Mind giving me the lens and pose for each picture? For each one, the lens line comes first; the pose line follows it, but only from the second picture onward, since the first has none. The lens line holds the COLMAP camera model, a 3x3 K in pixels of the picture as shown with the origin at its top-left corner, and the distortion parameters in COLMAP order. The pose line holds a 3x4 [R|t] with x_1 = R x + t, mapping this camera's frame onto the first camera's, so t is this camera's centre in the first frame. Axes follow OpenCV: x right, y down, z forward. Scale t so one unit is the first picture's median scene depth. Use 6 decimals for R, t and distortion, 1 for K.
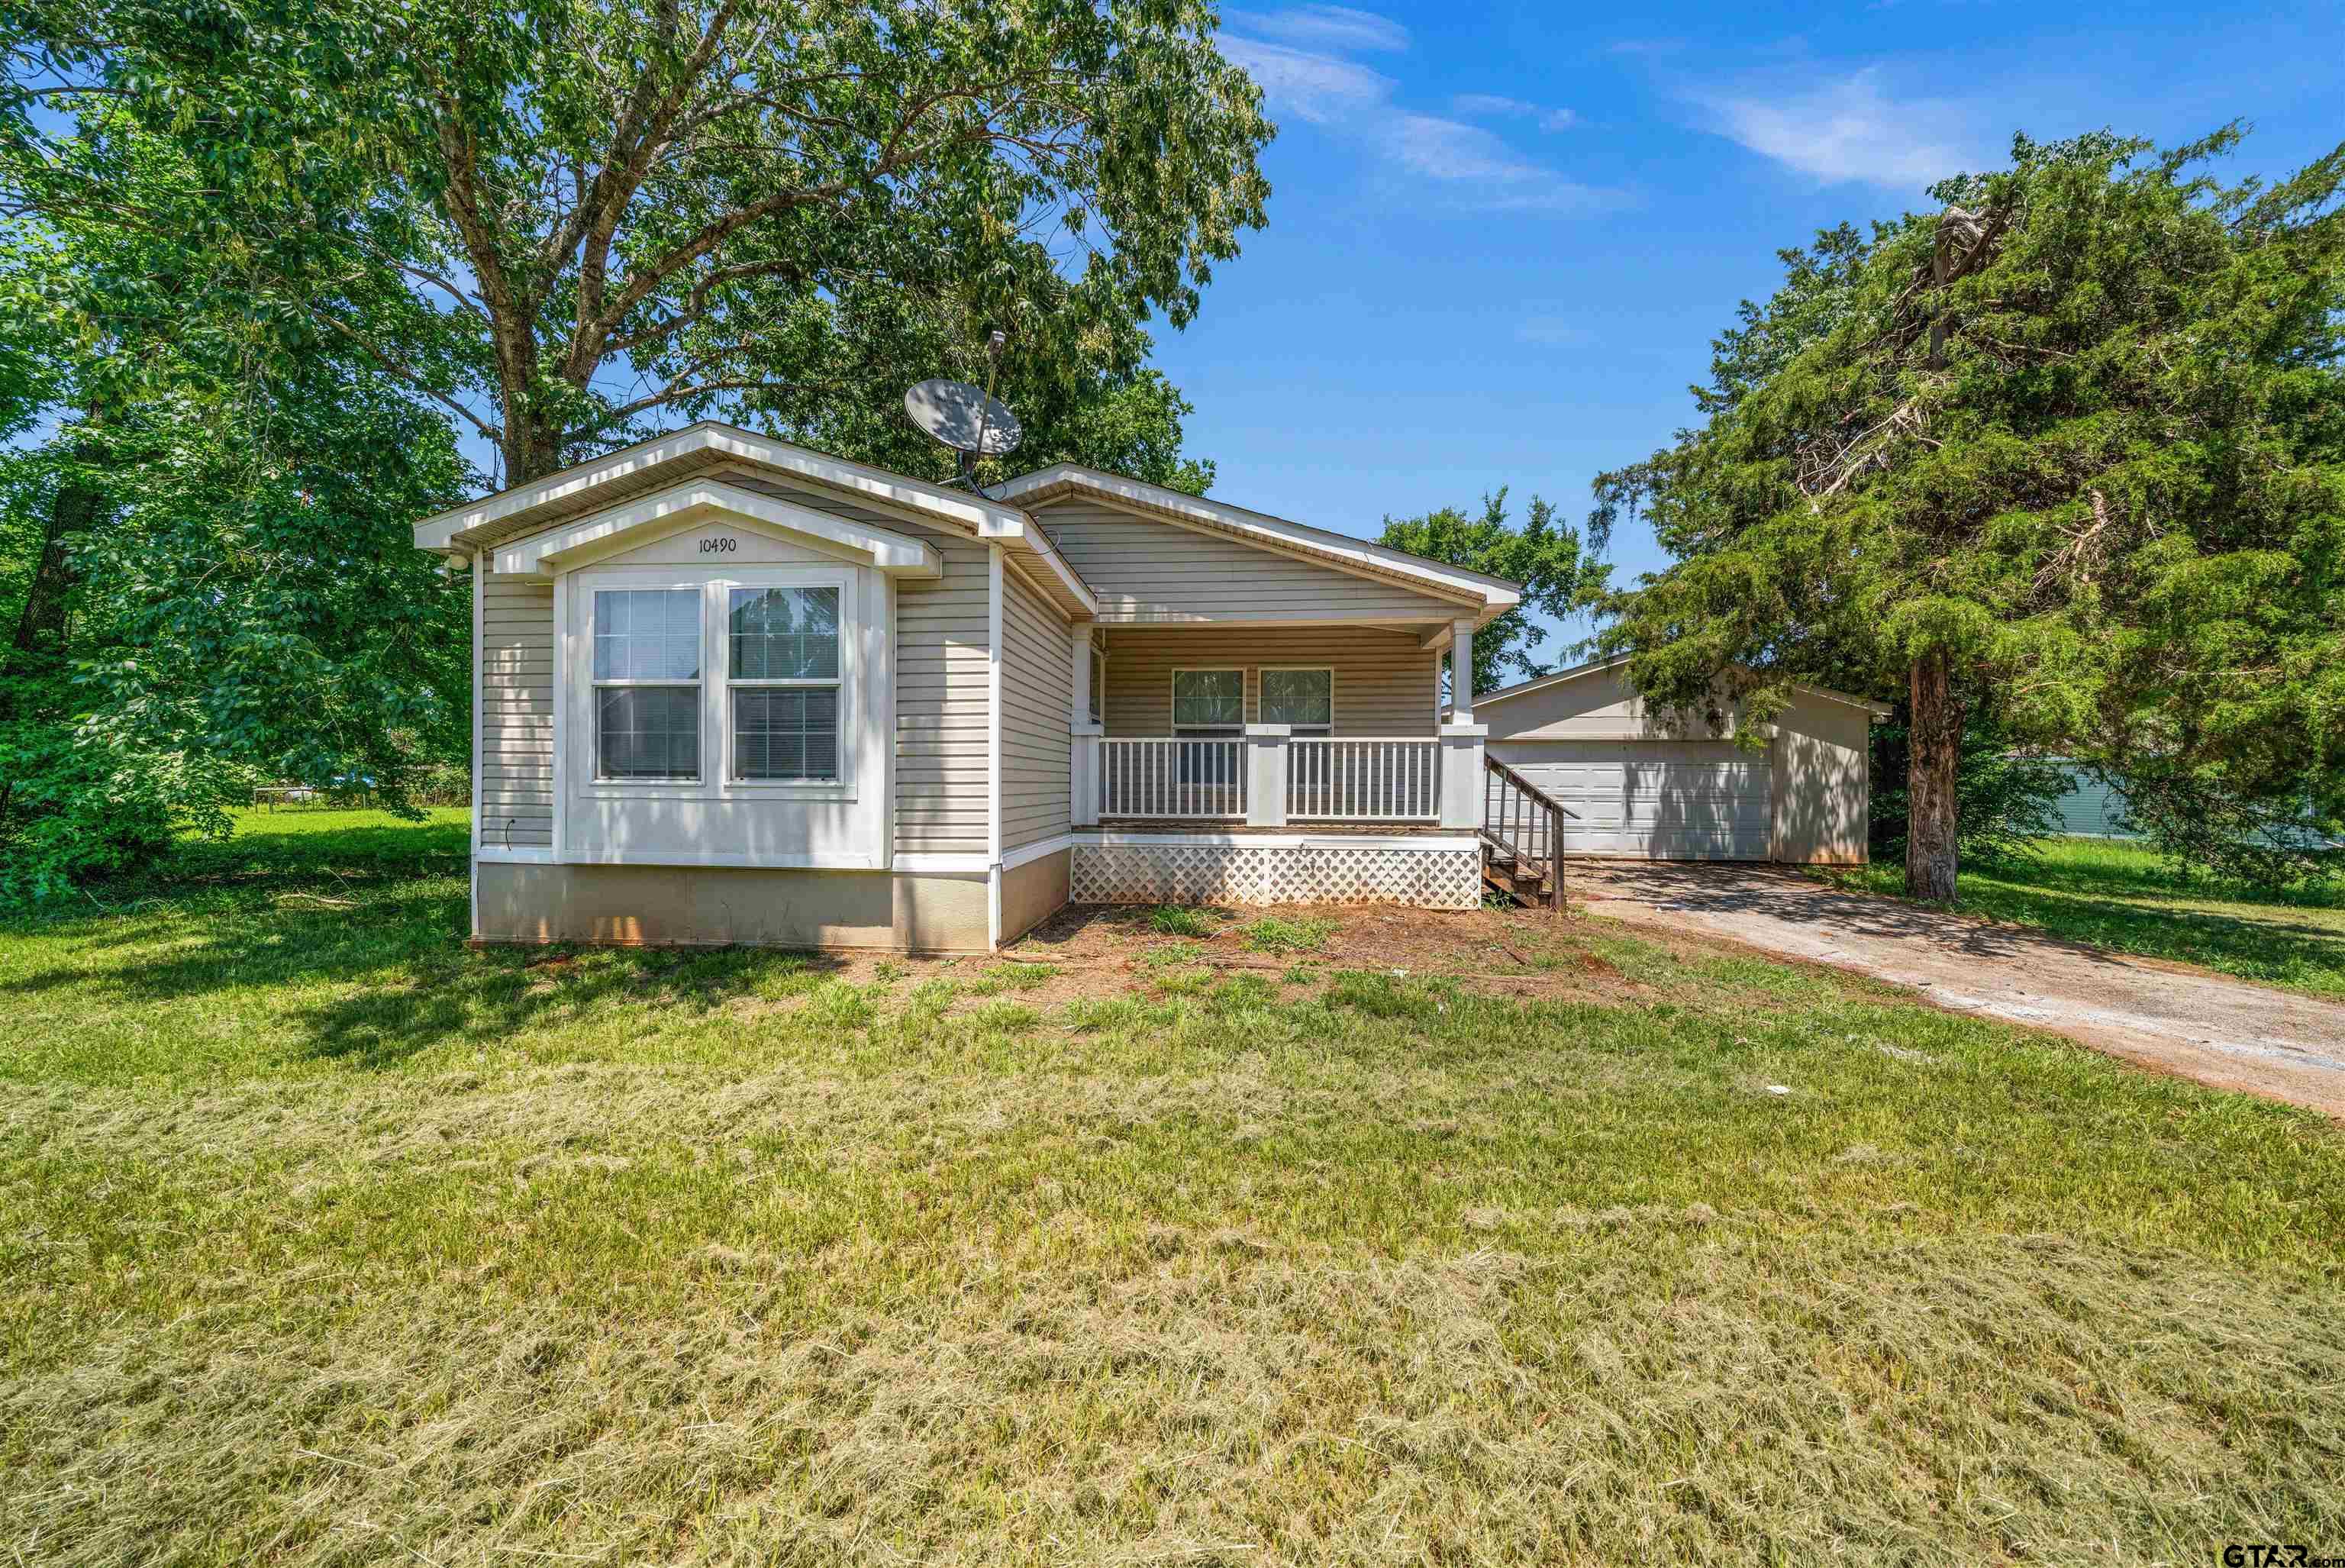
lens RADIAL K [[821.9, 0, 1172.5], [0, 821.9, 784.0], [0, 0, 1]] dist [-0.001287, -0.000042]
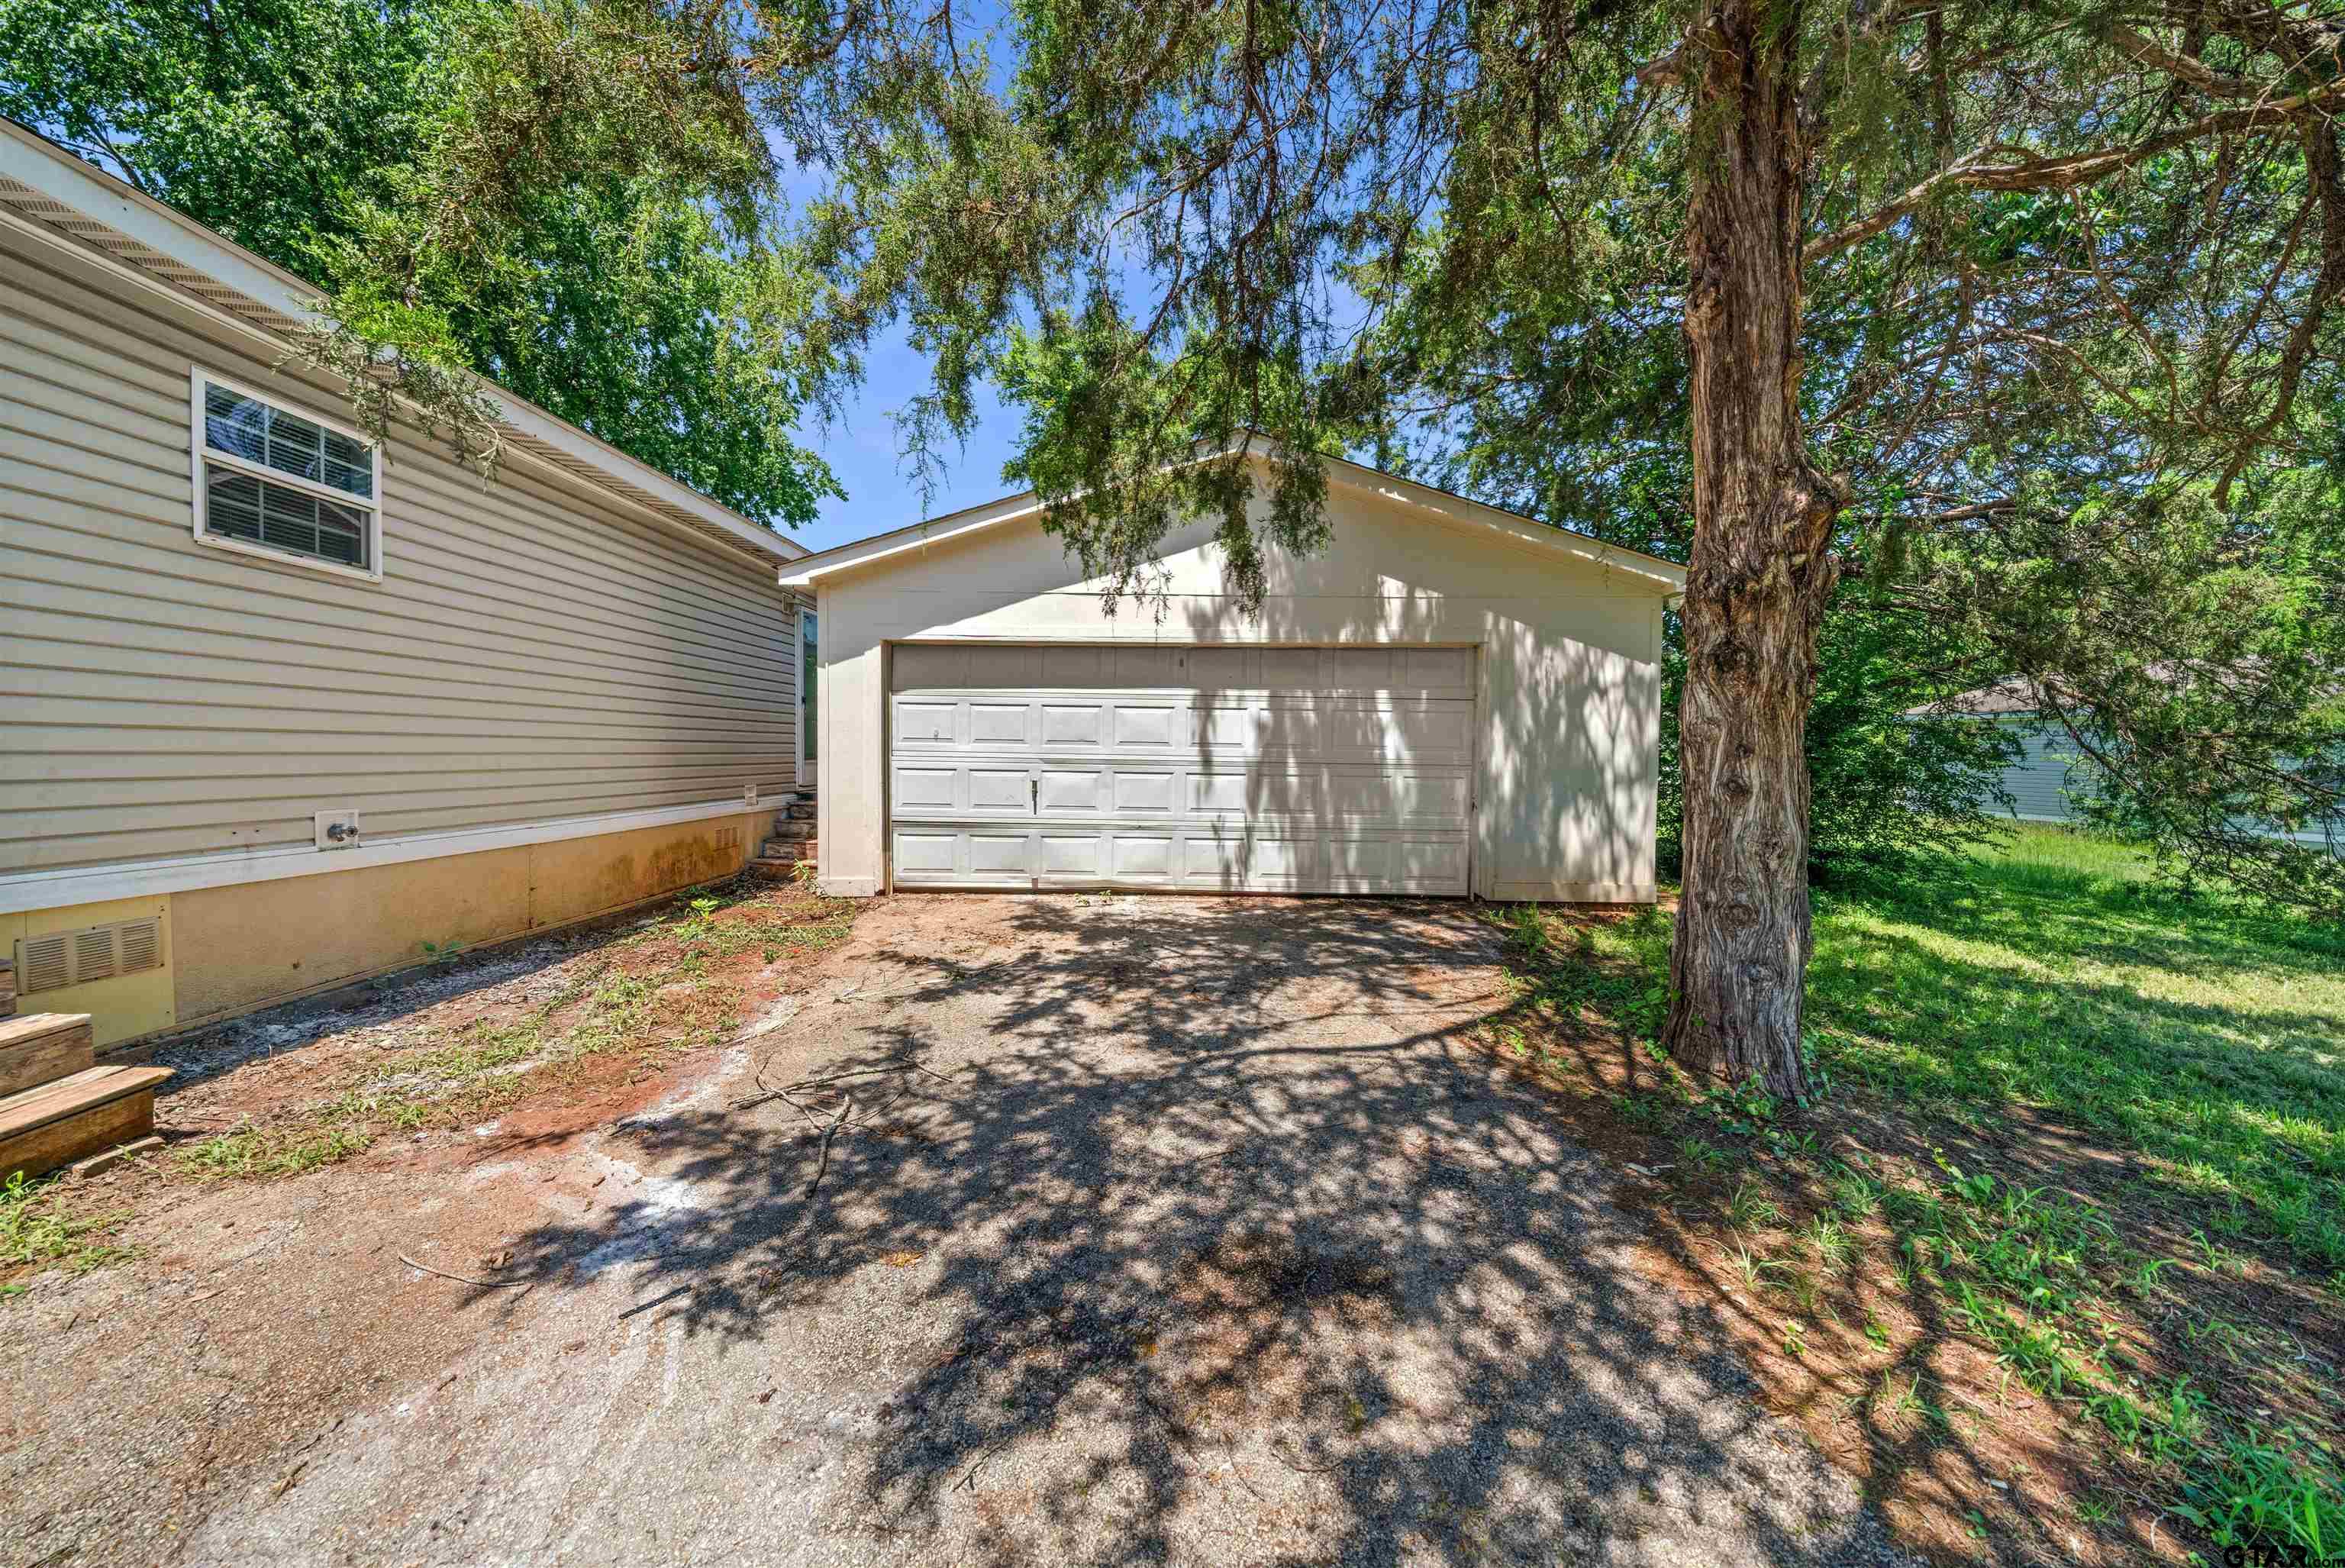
lens RADIAL K [[803.5, 0, 1147.0], [0, 803.5, 775.5], [0, 0, 1]] dist [0.000368, 0.000038]
pose [[0.999021, 0.003638, 0.044096, 0.855439], [-0.005086, 0.999450, 0.032784, 0.012141], [-0.043952, -0.032976, 0.998489, 0.873738]]
